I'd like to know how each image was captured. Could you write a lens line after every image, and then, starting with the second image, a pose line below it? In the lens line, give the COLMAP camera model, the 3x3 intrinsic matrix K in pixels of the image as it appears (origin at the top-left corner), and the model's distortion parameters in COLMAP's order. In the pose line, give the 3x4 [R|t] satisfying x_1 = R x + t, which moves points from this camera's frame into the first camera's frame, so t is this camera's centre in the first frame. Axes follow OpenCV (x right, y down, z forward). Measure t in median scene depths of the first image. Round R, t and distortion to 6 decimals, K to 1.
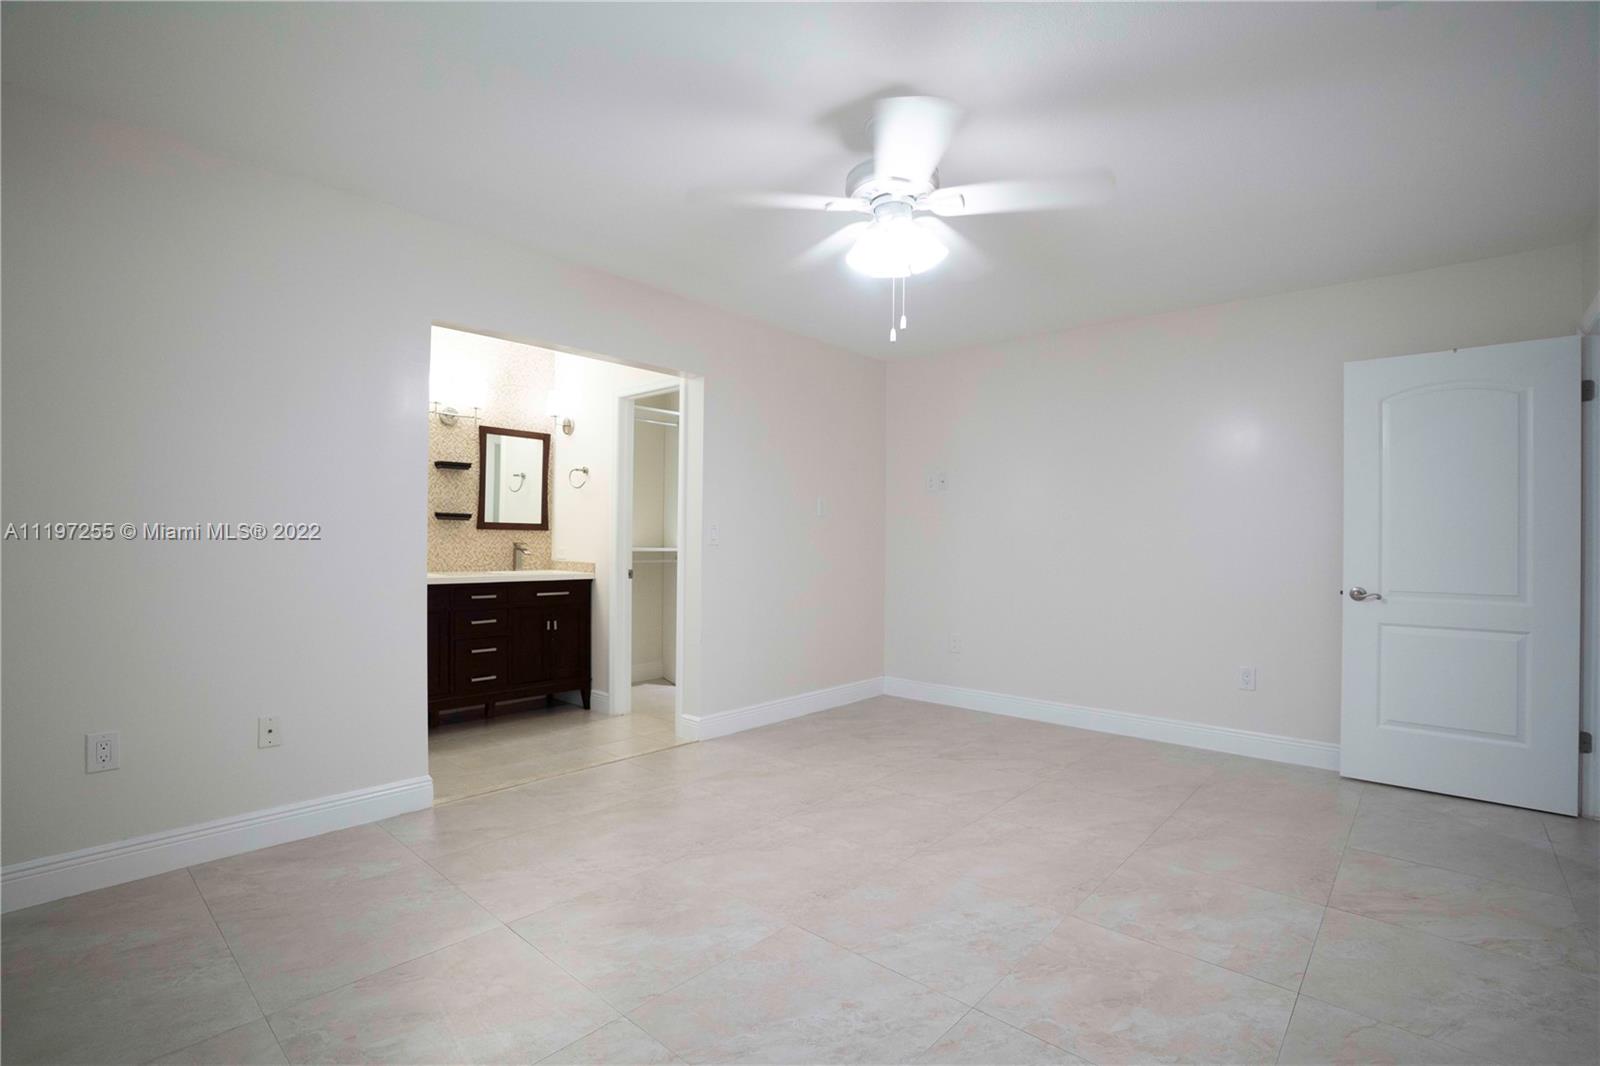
lens RADIAL K [[739.5, 0, 798.8], [0, 739.5, 530.0], [0, 0, 1]] dist [-0.054513, 0.014283]
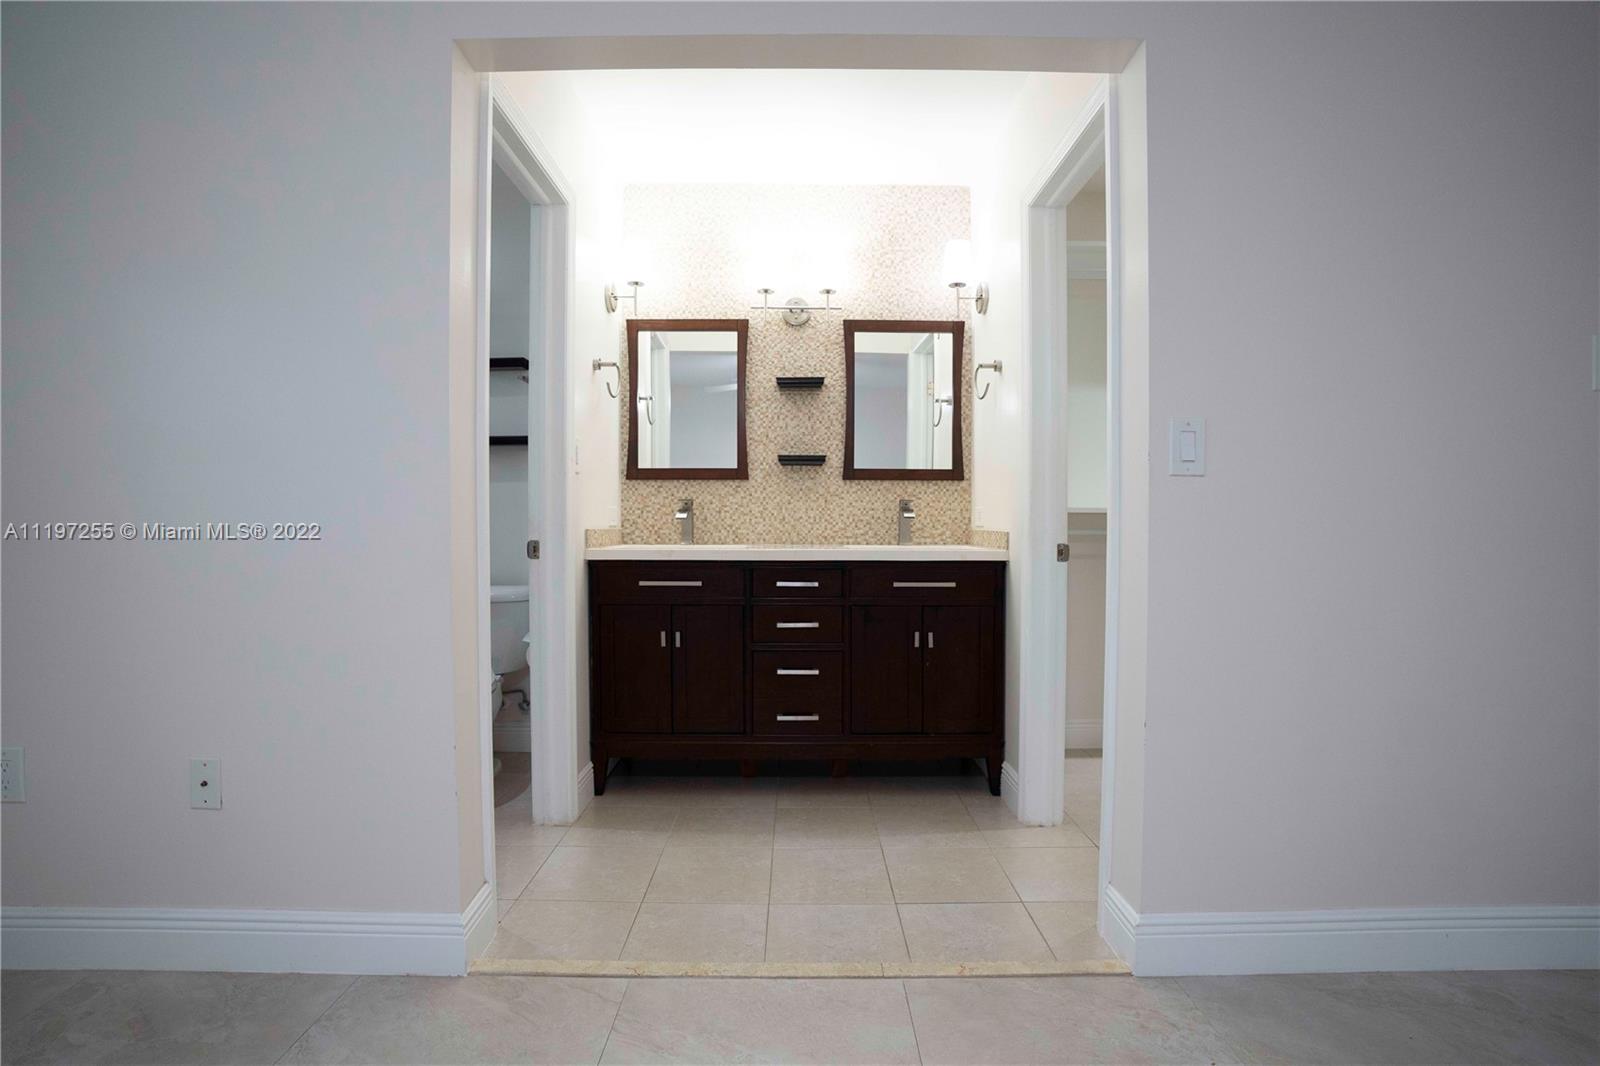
lens RADIAL K [[754.4, 0, 805.1], [0, 754.4, 538.3], [0, 0, 1]] dist [-0.053332, -0.000396]
pose [[0.671737, 0.004978, -0.740773, 0.034676], [0.016706, 0.999621, 0.021867, 0.036040], [0.740601, -0.027064, 0.671399, 0.534477]]
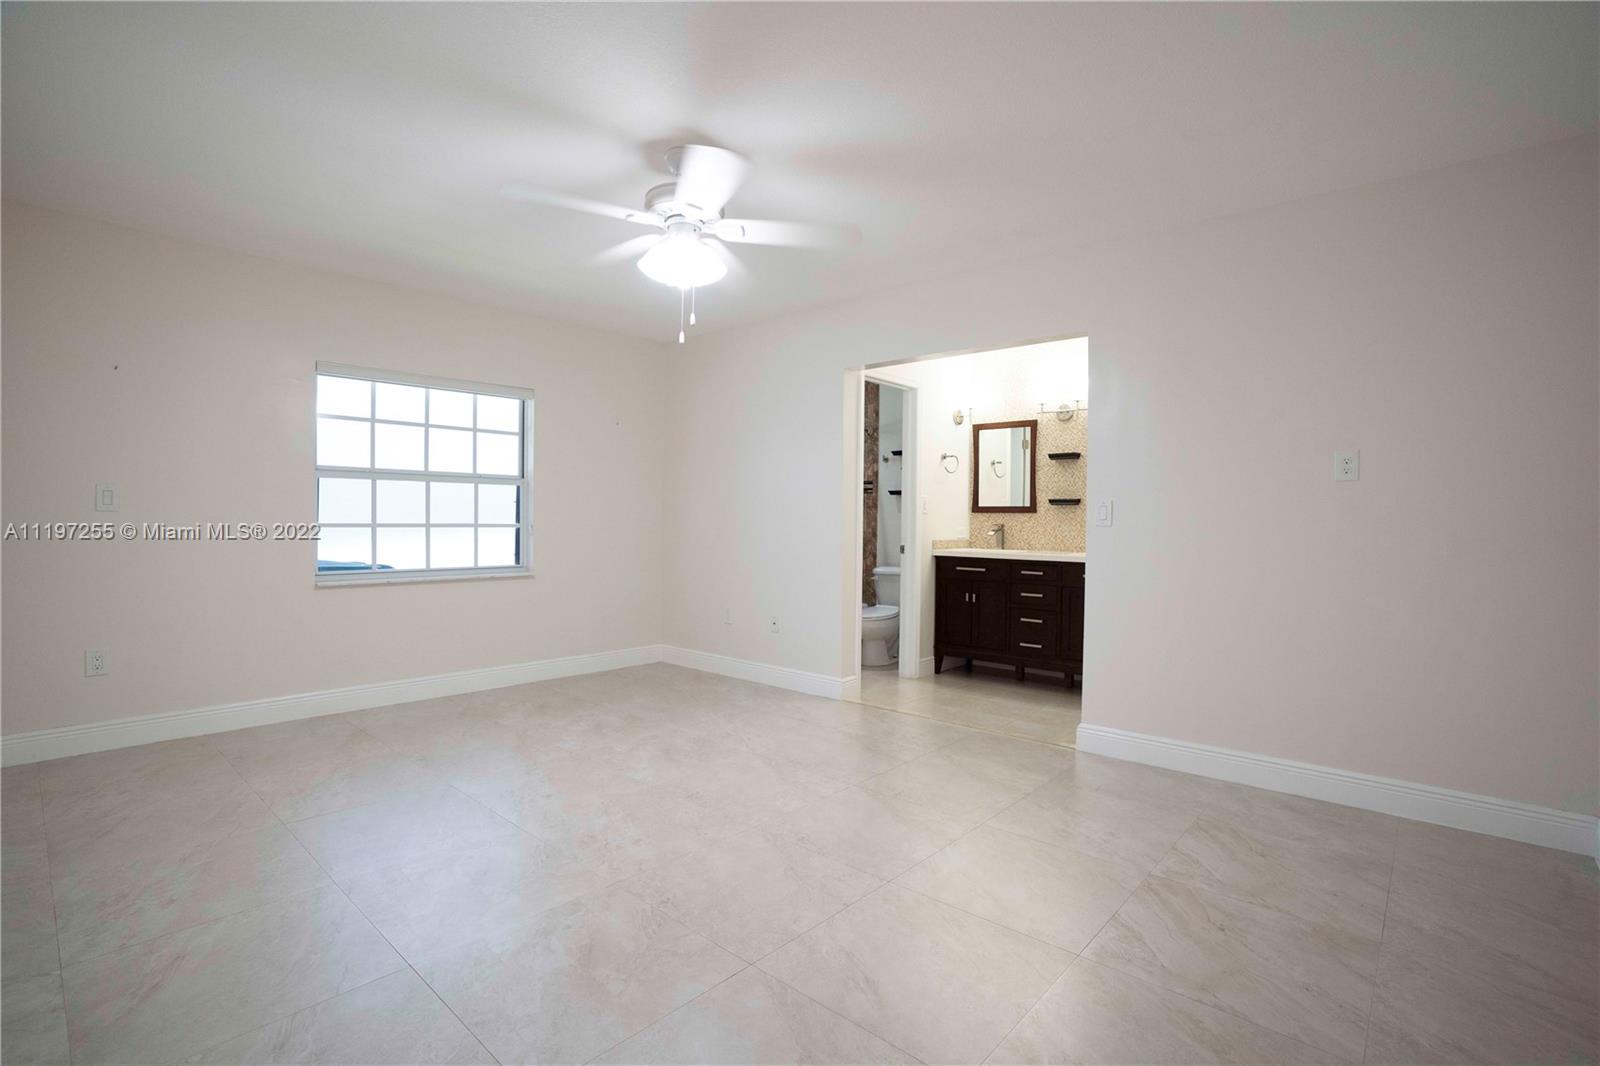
lens RADIAL K [[739.5, 0, 790.2], [0, 739.5, 536.9], [0, 0, 1]] dist [-0.054513, 0.014283]
pose [[-0.007713, 0.013216, -0.999883, 0.638023], [0.004380, 0.999904, 0.013182, 0.017751], [0.999961, -0.004278, -0.007770, 0.581980]]
